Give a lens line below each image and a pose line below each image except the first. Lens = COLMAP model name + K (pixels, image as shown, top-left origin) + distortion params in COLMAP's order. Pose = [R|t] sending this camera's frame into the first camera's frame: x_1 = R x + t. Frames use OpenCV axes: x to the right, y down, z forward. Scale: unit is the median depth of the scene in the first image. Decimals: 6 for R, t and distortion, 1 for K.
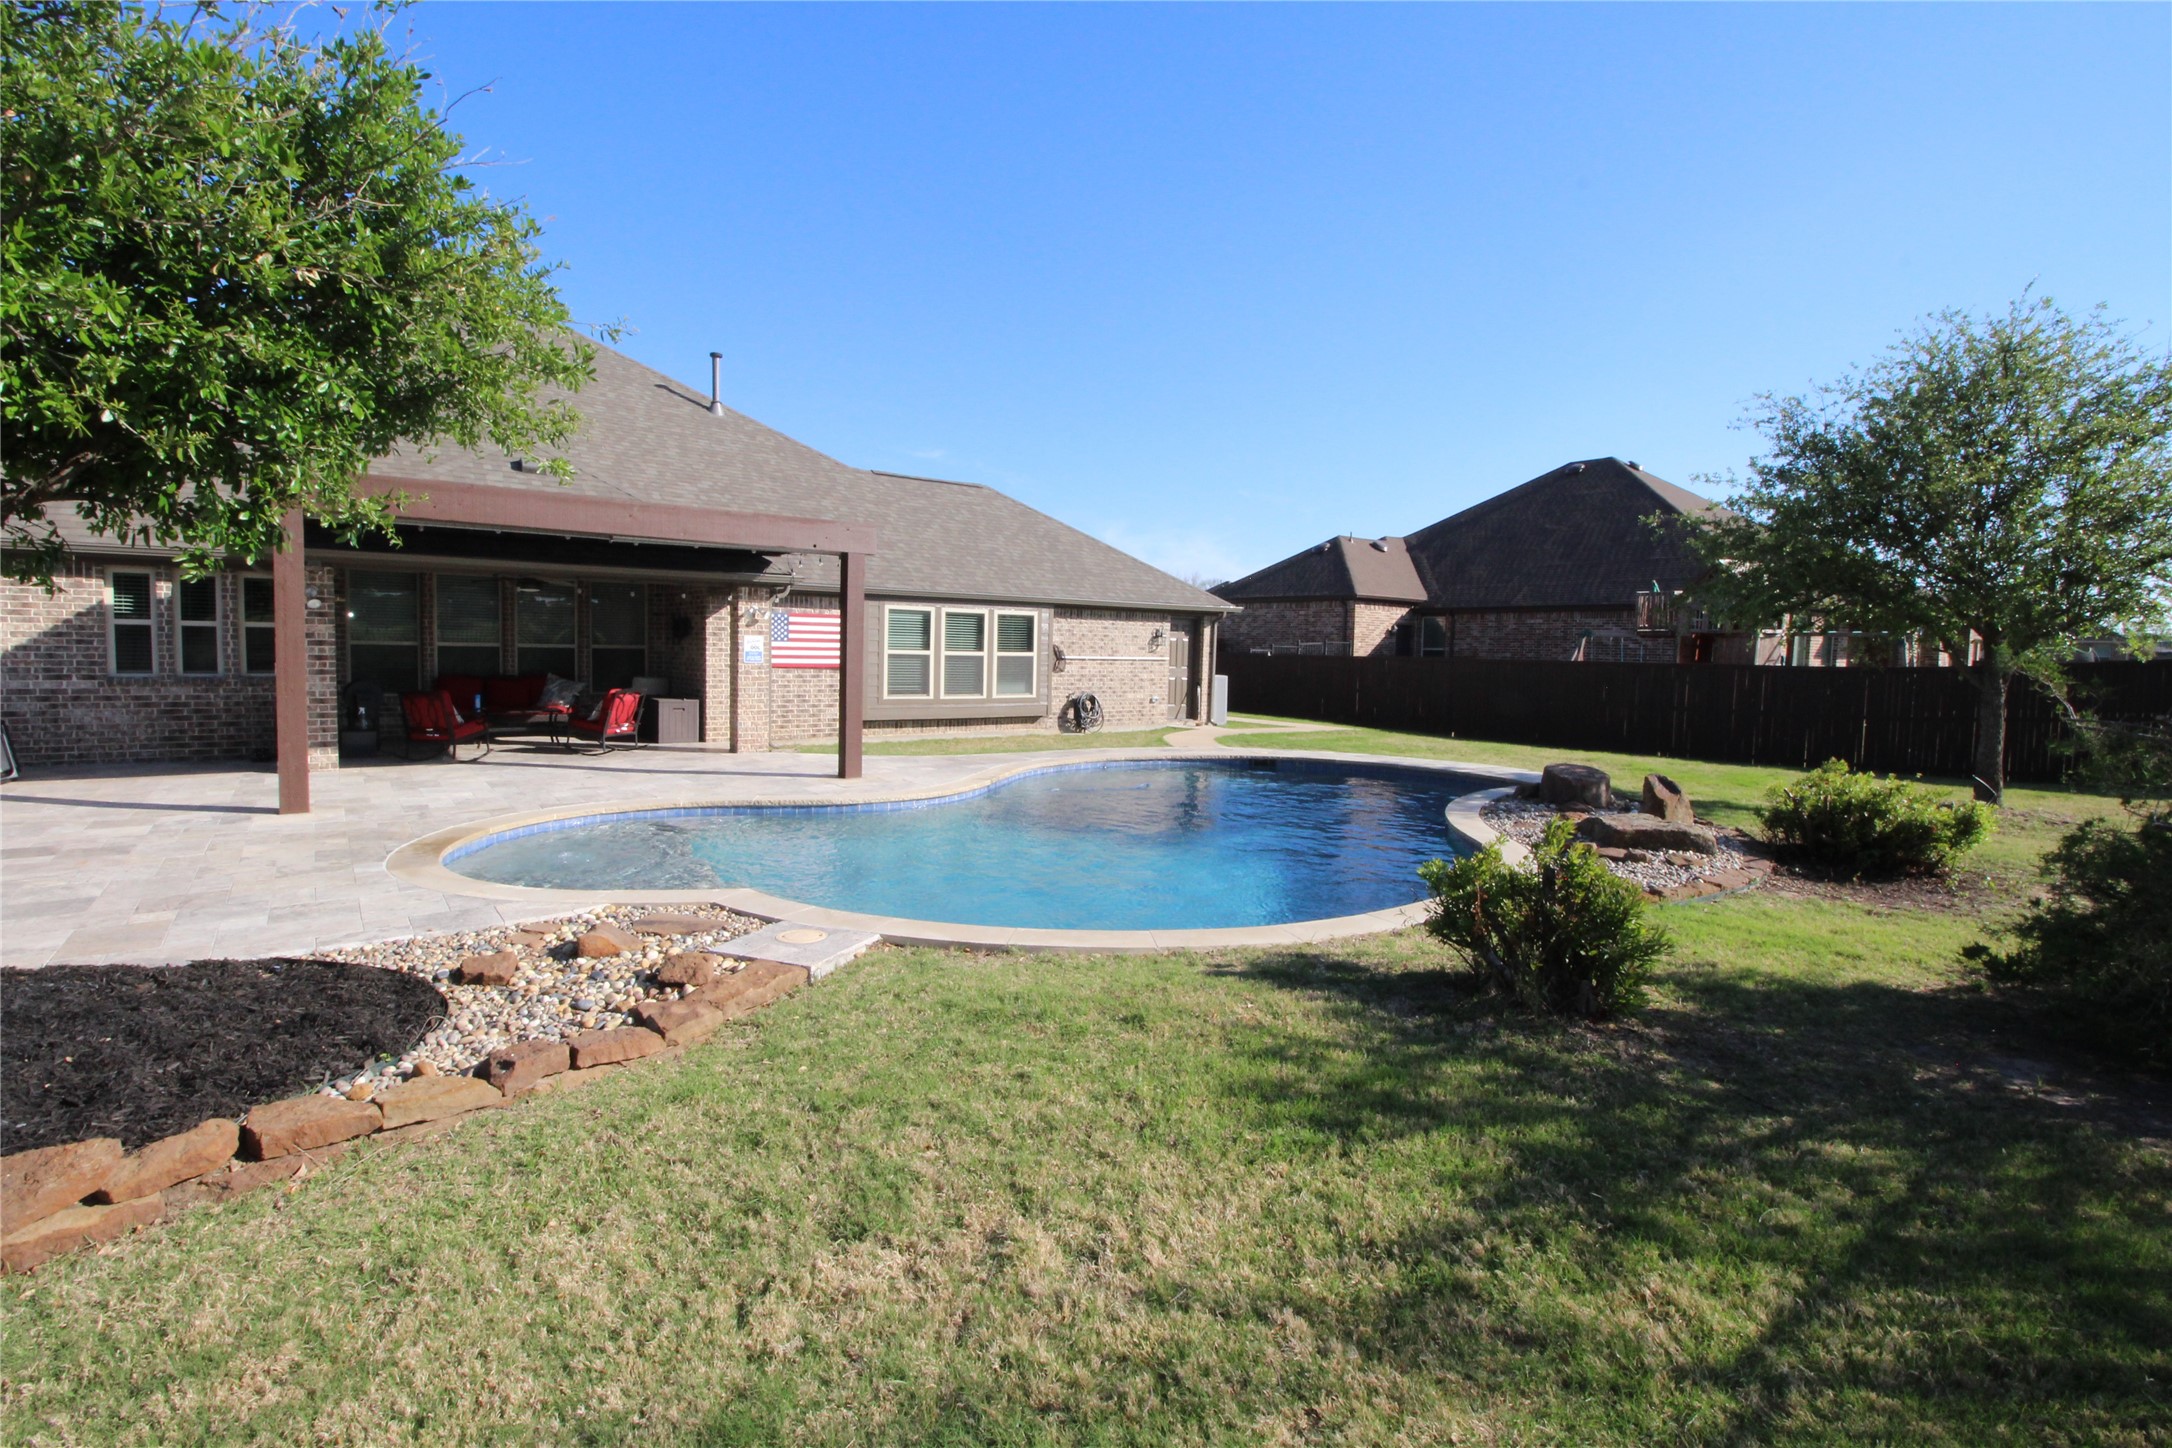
lens RADIAL K [[1021.6, 0, 1089.3], [0, 1021.6, 724.7], [0, 0, 1]] dist [-0.019409, -0.001023]
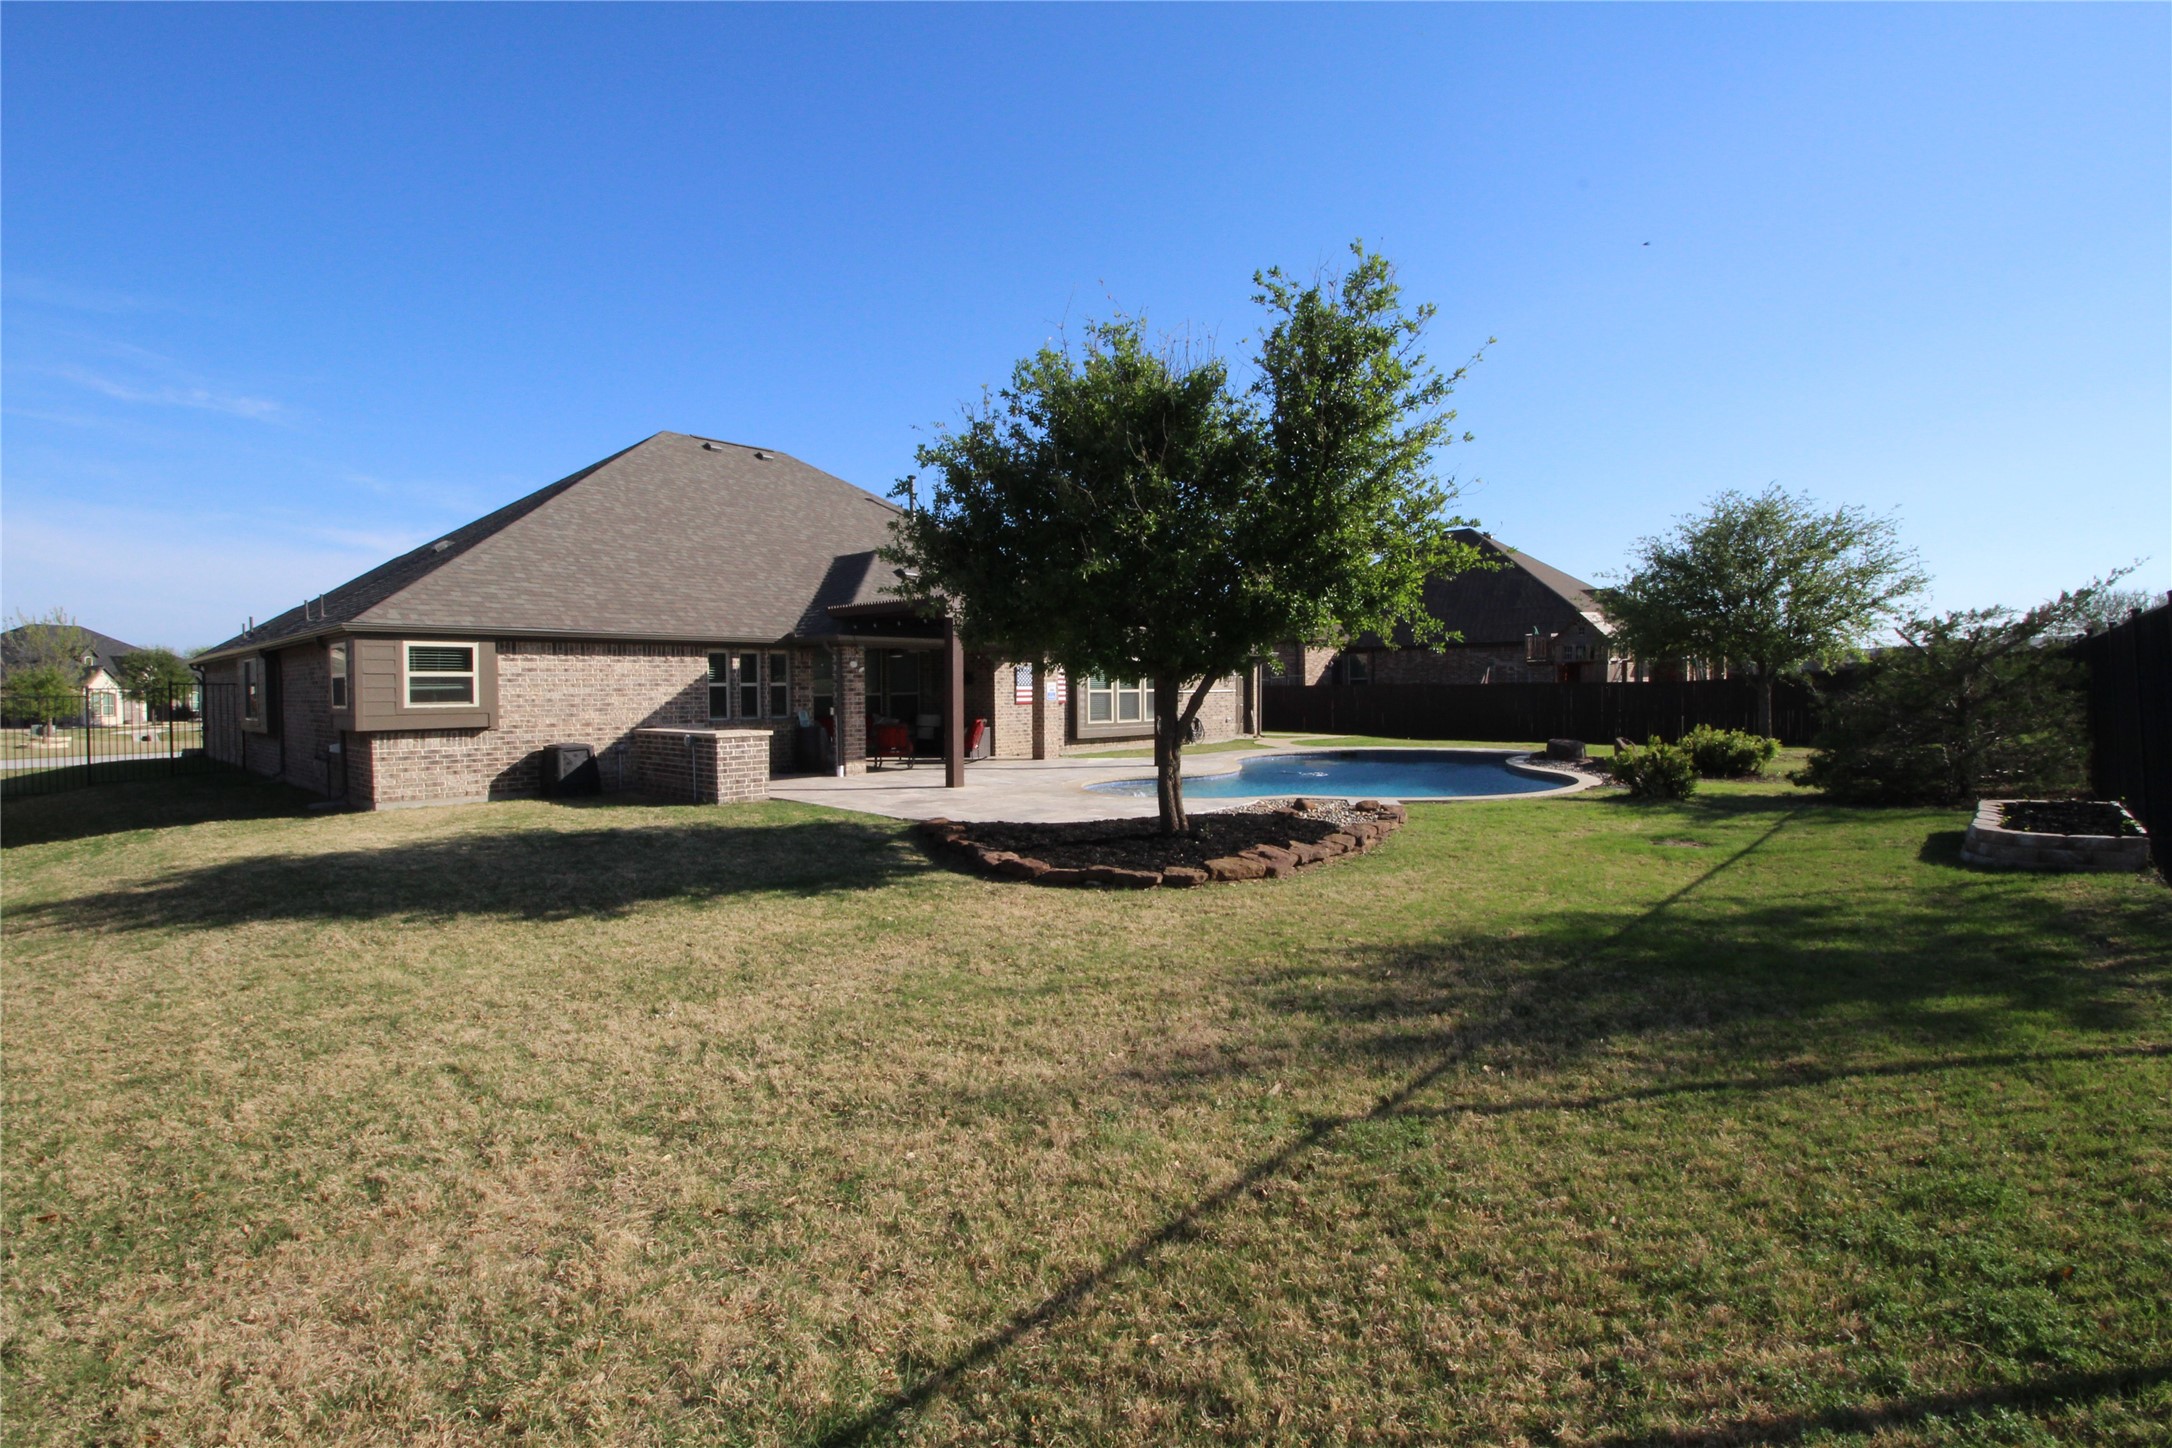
lens RADIAL K [[1021.6, 0, 1078.4], [0, 1021.6, 726.6], [0, 0, 1]] dist [-0.019409, -0.001023]
pose [[0.985303, -0.038049, 0.166526, -0.666011], [0.043959, 0.998522, -0.031950, 0.036441], [-0.165065, 0.038801, 0.985519, -0.635479]]
